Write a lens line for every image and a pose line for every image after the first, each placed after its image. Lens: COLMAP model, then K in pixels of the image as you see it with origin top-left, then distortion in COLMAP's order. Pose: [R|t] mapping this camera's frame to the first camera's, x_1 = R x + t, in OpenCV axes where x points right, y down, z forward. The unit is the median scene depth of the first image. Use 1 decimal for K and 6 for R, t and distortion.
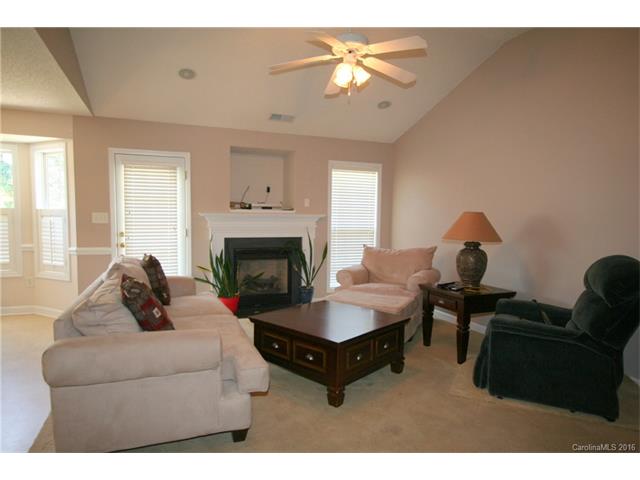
lens RADIAL K [[410.0, 0, 308.4], [0, 410.0, 248.7], [0, 0, 1]] dist [0.004851, 0.000814]
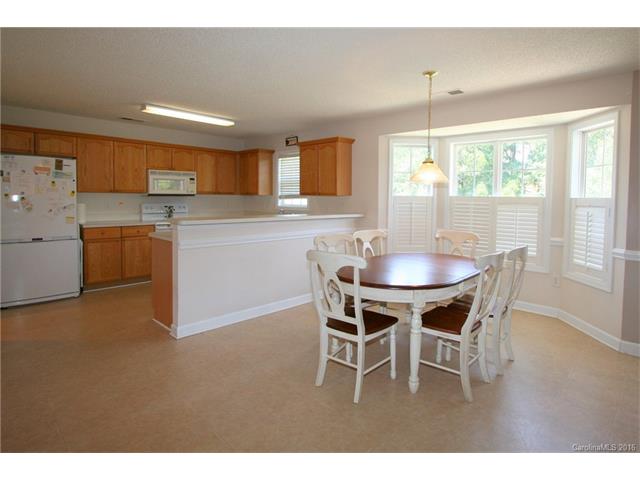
lens RADIAL K [[344.5, 0, 338.4], [0, 344.5, 214.7], [0, 0, 1]] dist [-0.013771, -0.000460]
pose [[0.444804, 0.036249, -0.894894, -0.221599], [-0.076618, 0.997058, 0.002304, -0.024500], [0.892345, 0.067540, 0.446272, 0.235242]]
